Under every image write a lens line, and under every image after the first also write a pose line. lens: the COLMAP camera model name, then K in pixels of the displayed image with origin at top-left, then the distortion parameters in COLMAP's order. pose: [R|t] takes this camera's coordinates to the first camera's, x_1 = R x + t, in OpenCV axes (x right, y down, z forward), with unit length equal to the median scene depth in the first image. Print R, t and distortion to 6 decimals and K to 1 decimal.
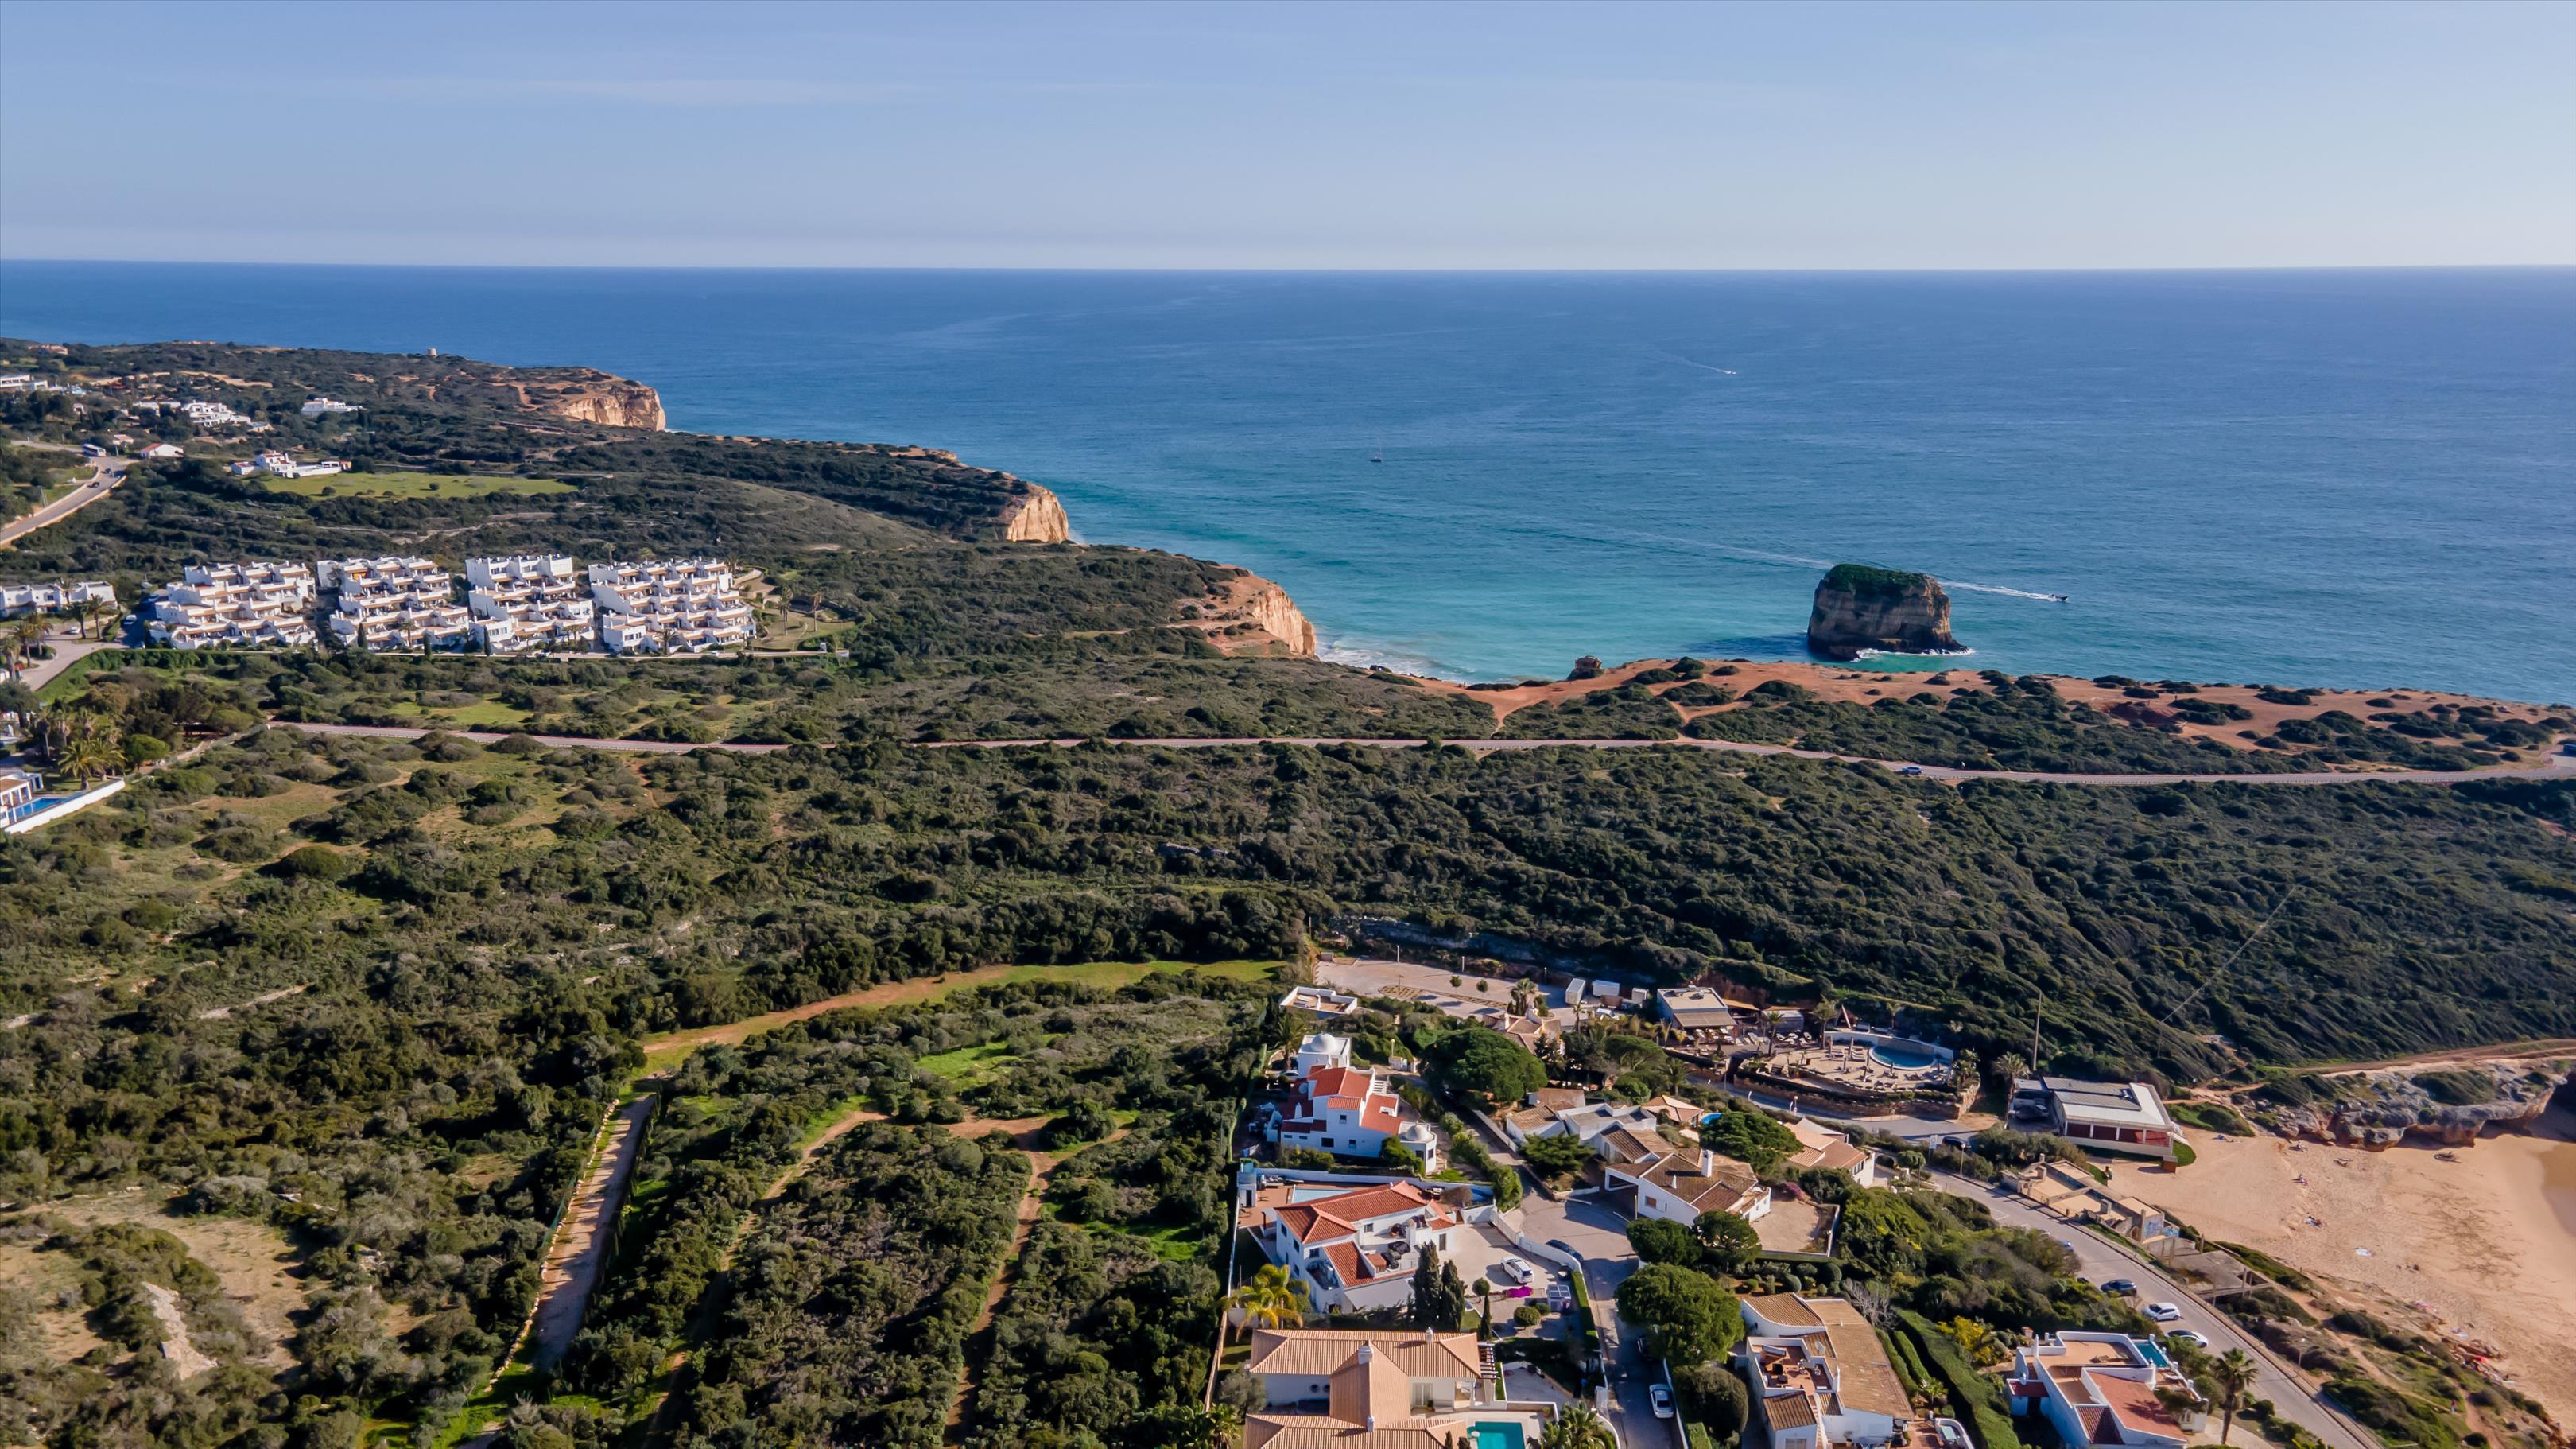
lens RADIAL K [[1860.1, 0, 1288.0], [0, 1860.1, 724.5], [0, 0, 1]] dist [0.034657, 0.019332]
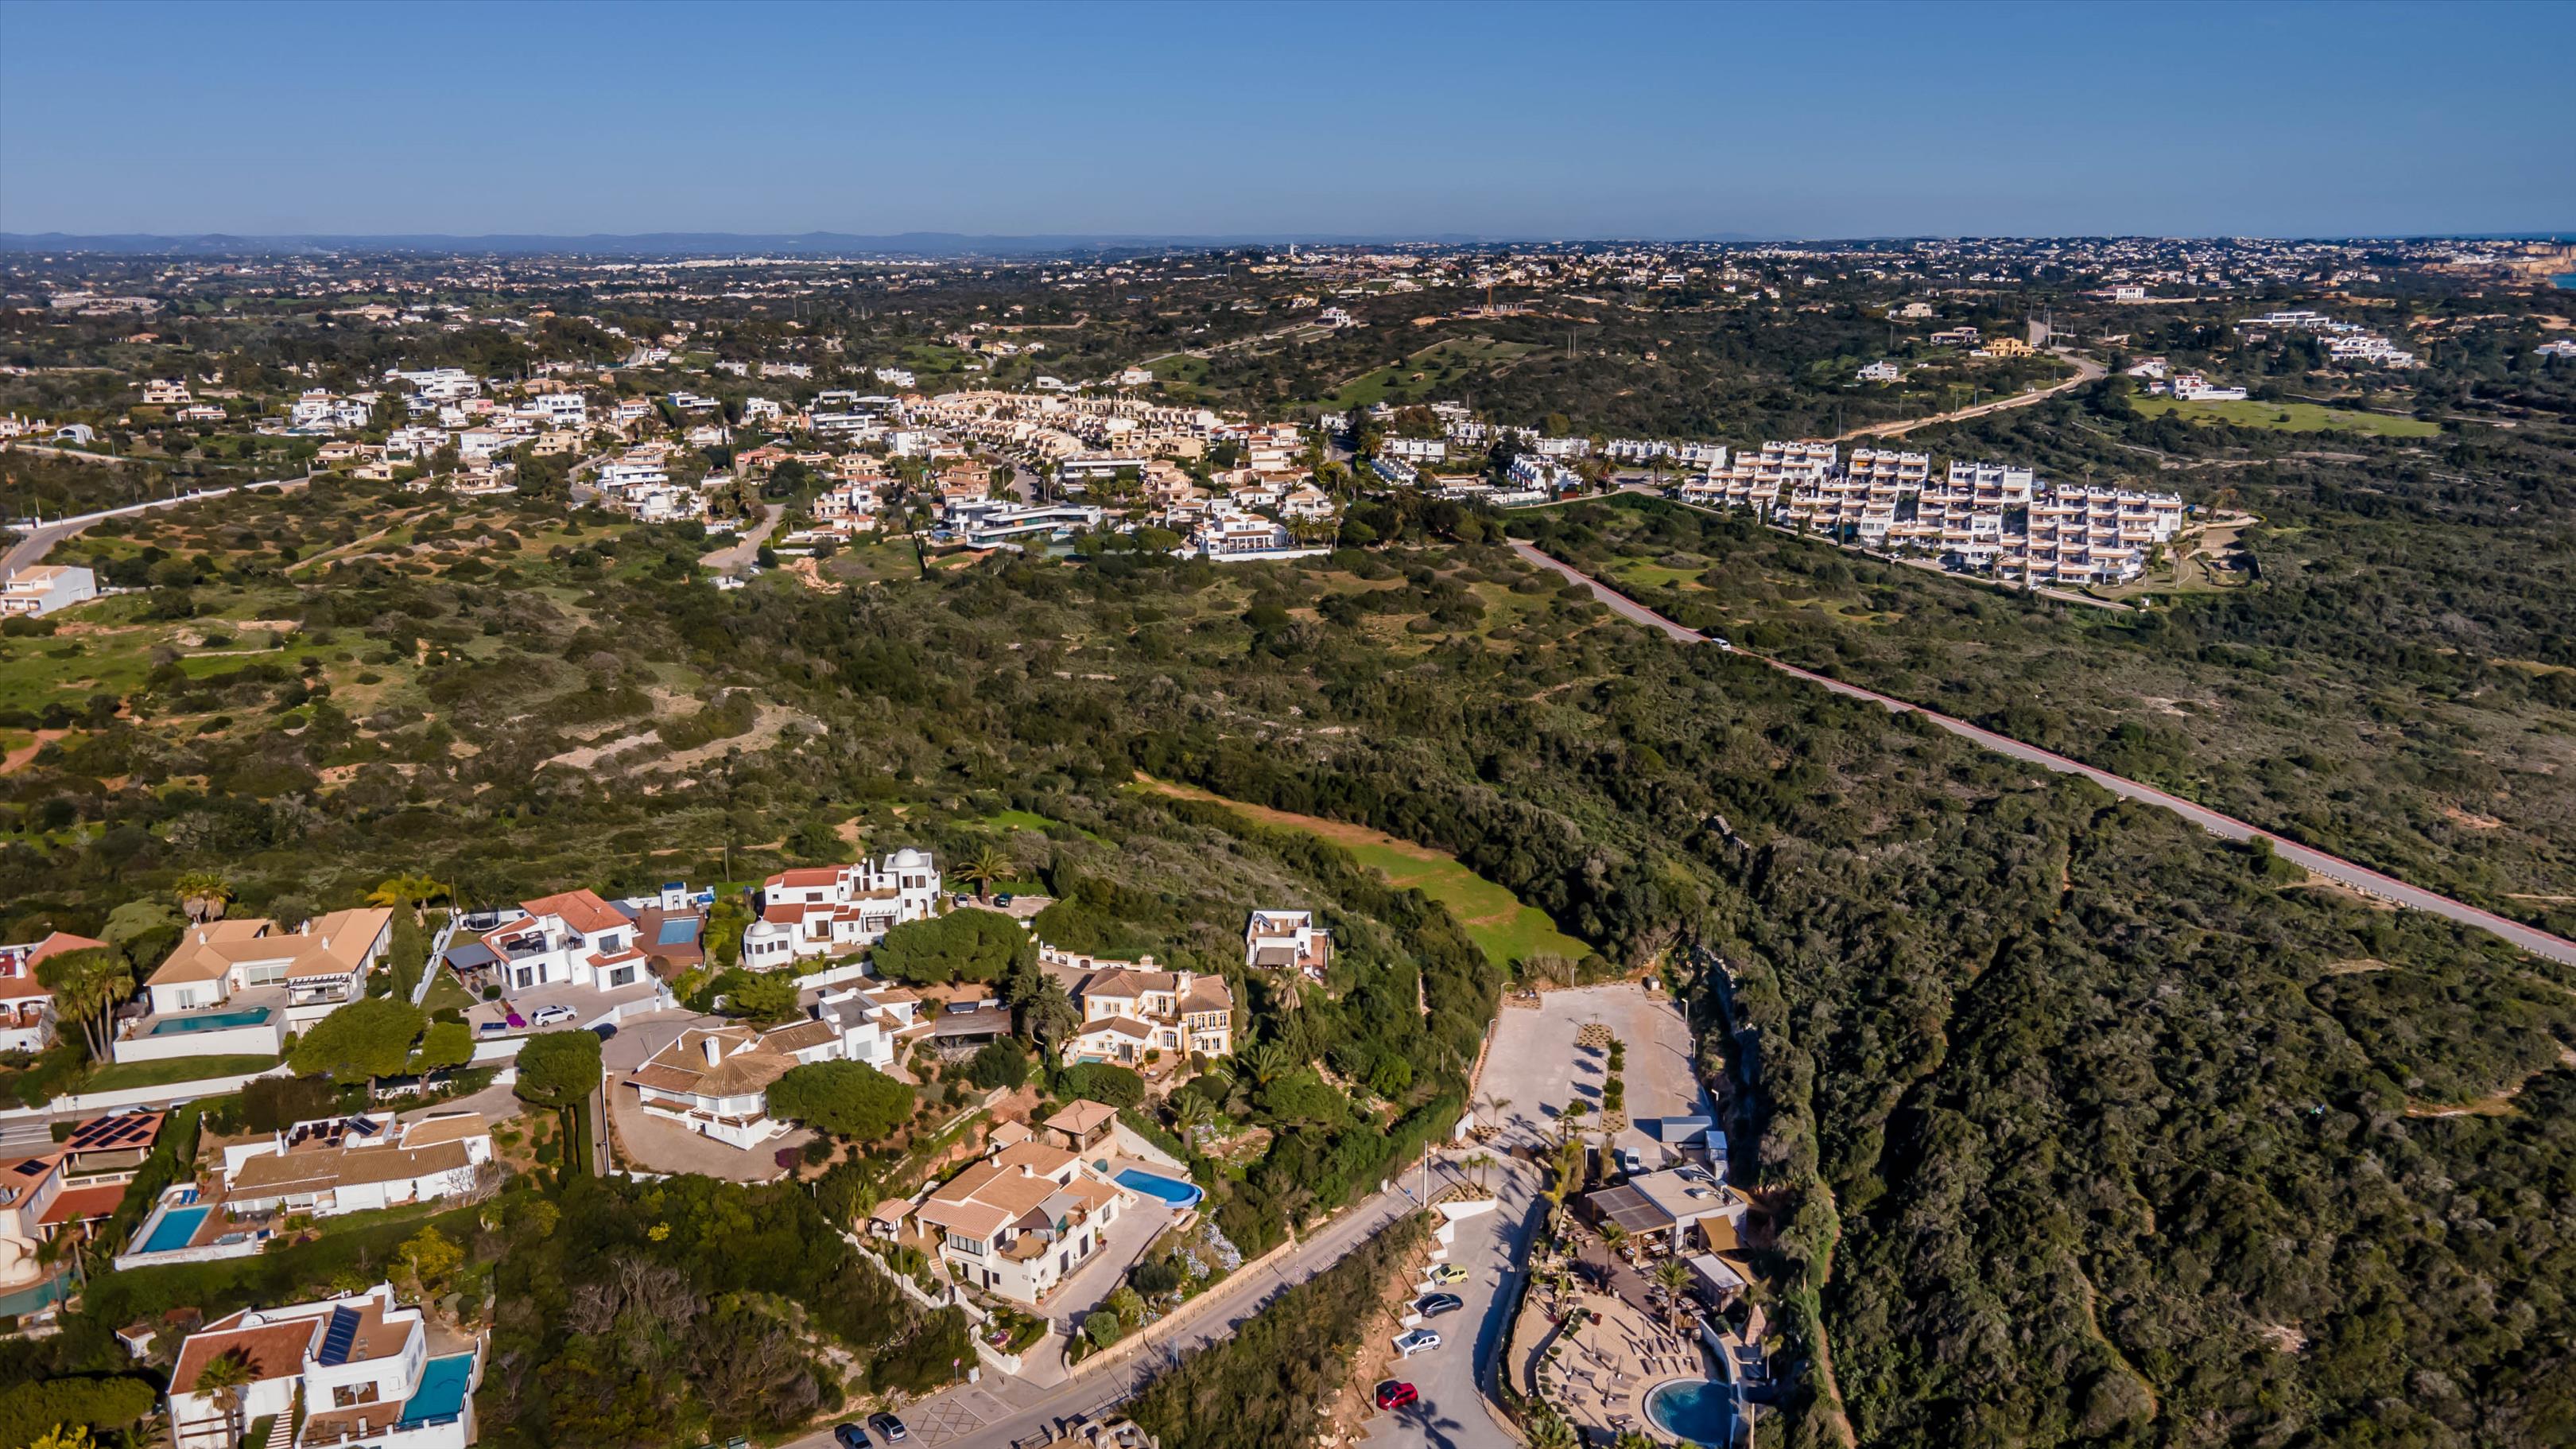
lens RADIAL K [[1887.0, 0, 1288.0], [0, 1887.0, 724.5], [0, 0, 1]] dist [-0.007923, 0.109596]
pose [[0.270391, 0.230569, -0.934734, 0.677059], [-0.218342, 0.960287, 0.173712, -0.079667], [0.937665, 0.157121, 0.309995, 0.587554]]
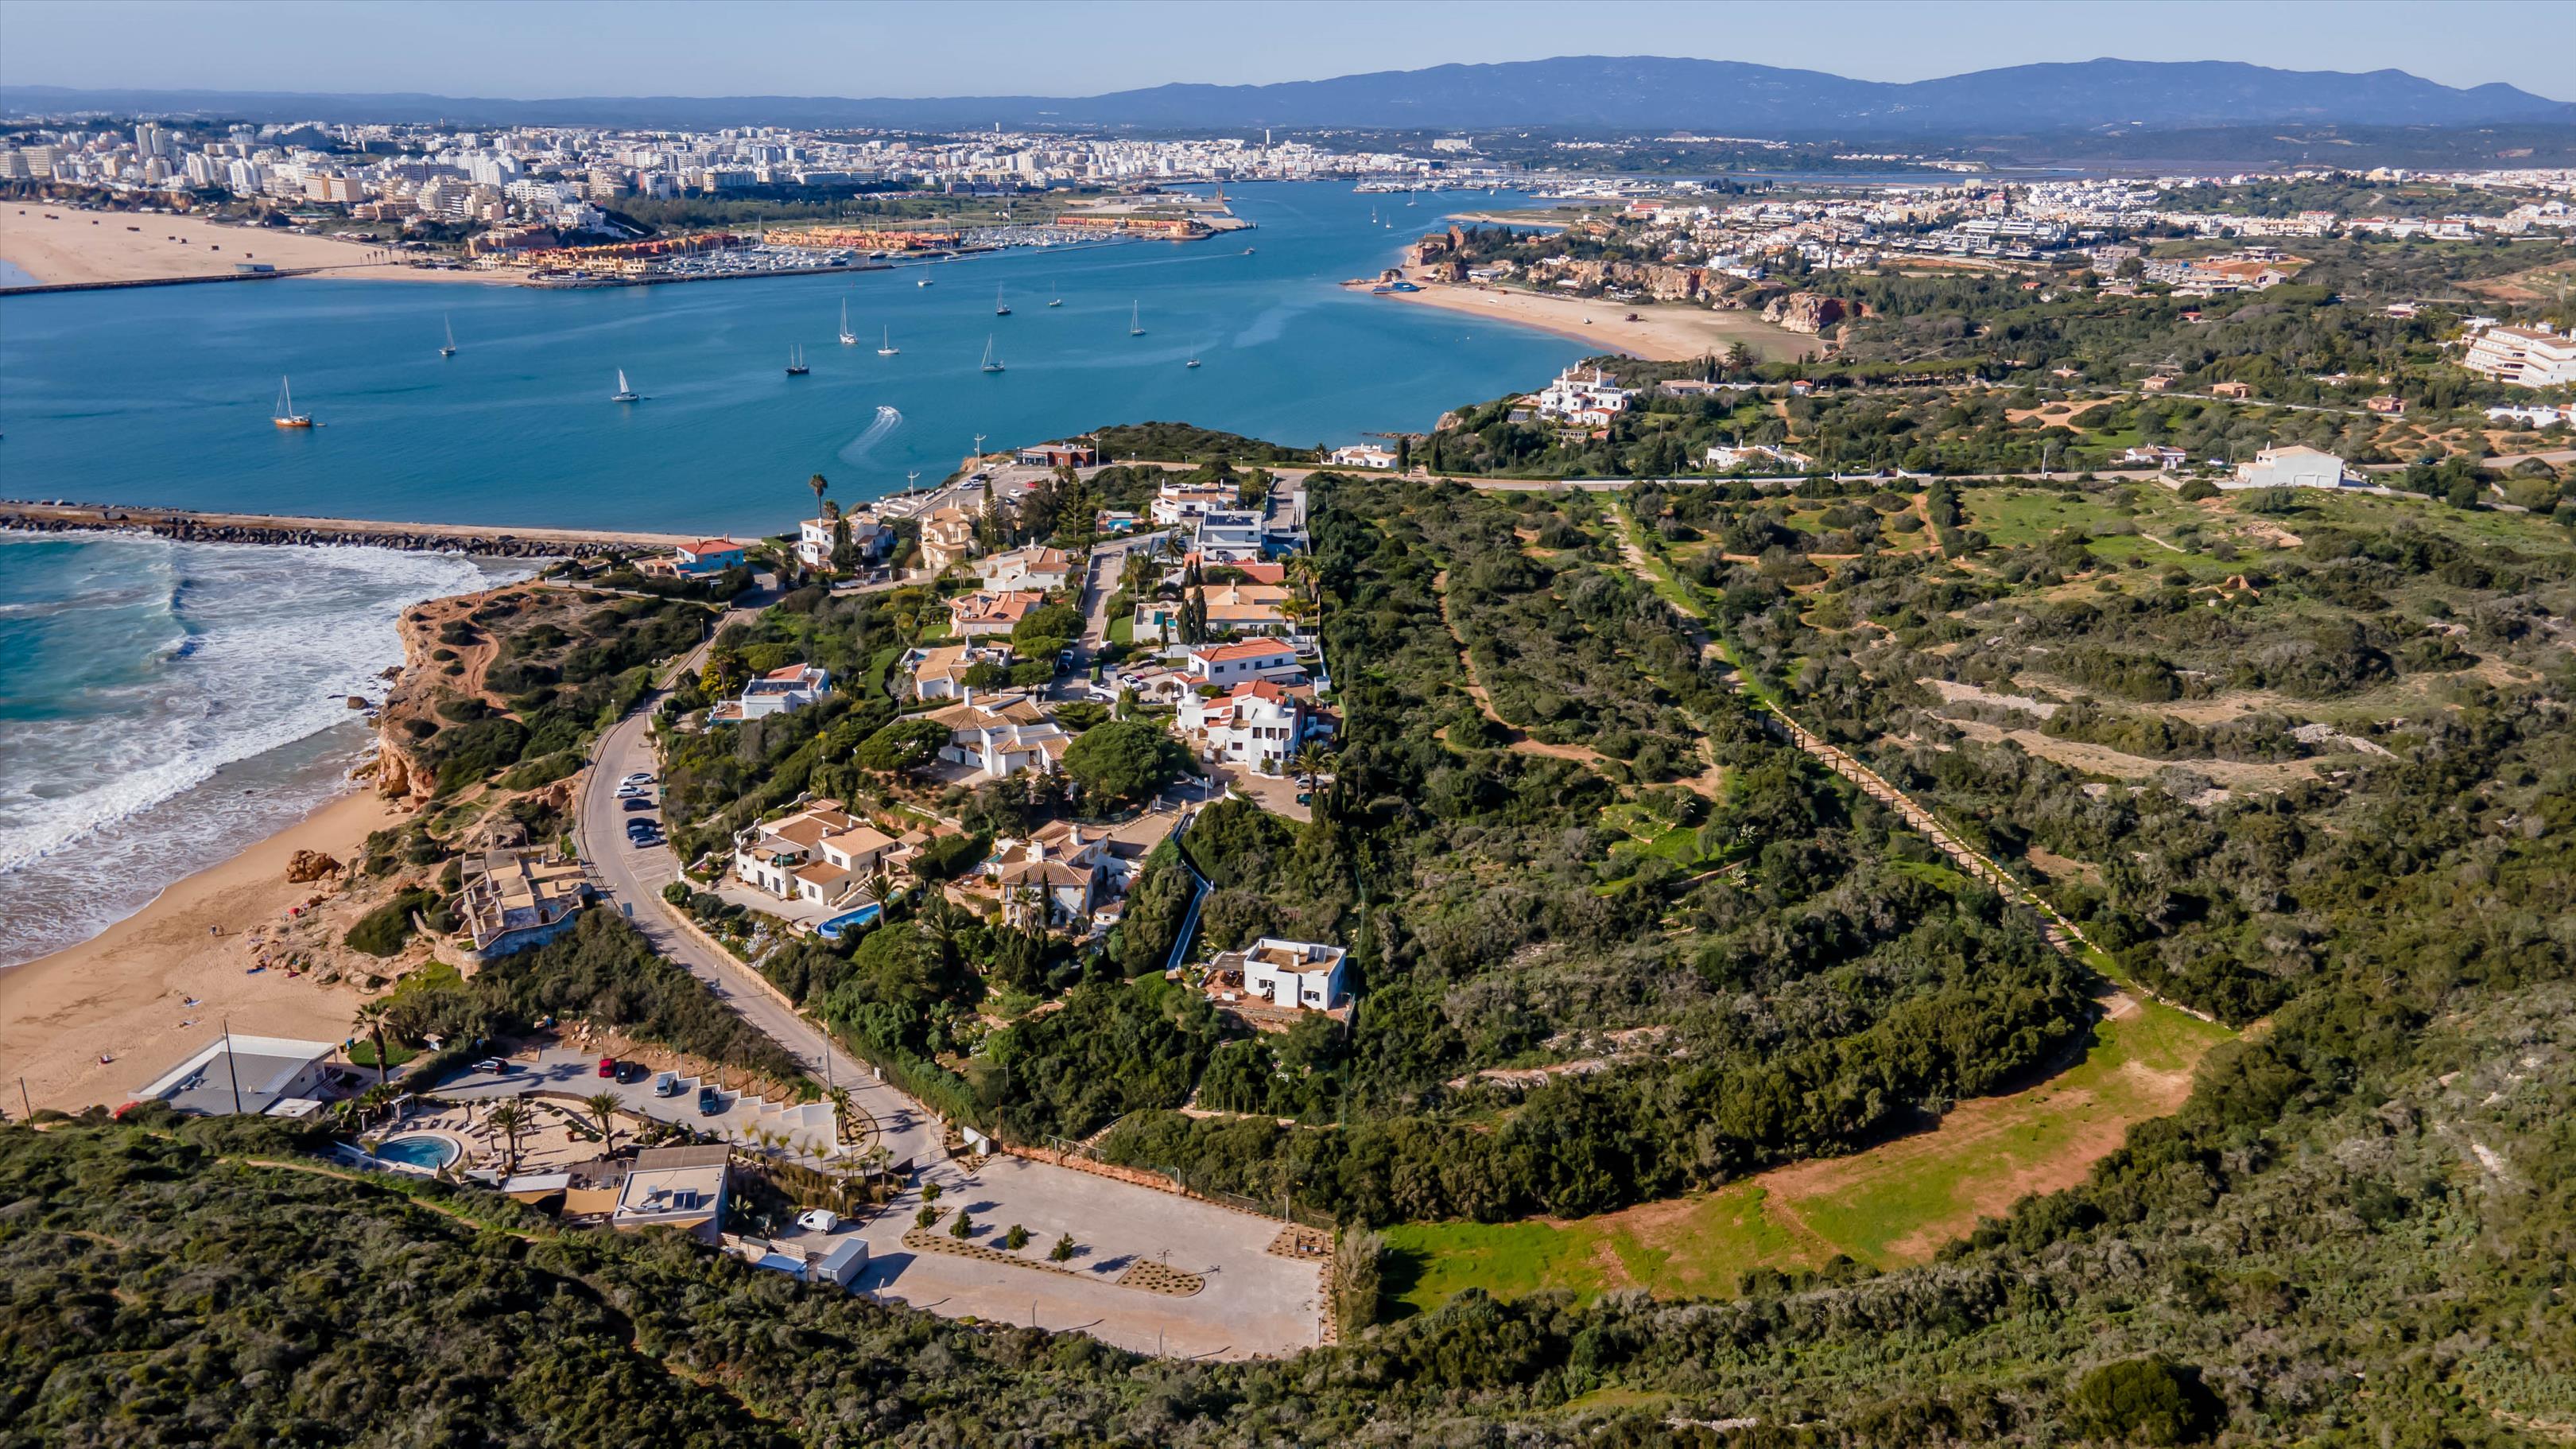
lens RADIAL K [[1860.1, 0, 1288.0], [0, 1860.1, 724.5], [0, 0, 1]] dist [0.034657, 0.019332]
pose [[-0.997959, 0.007901, -0.063370, 0.054140], [-0.026609, 0.850625, 0.525100, -0.262709], [0.058053, 0.525714, -0.848678, 1.297225]]
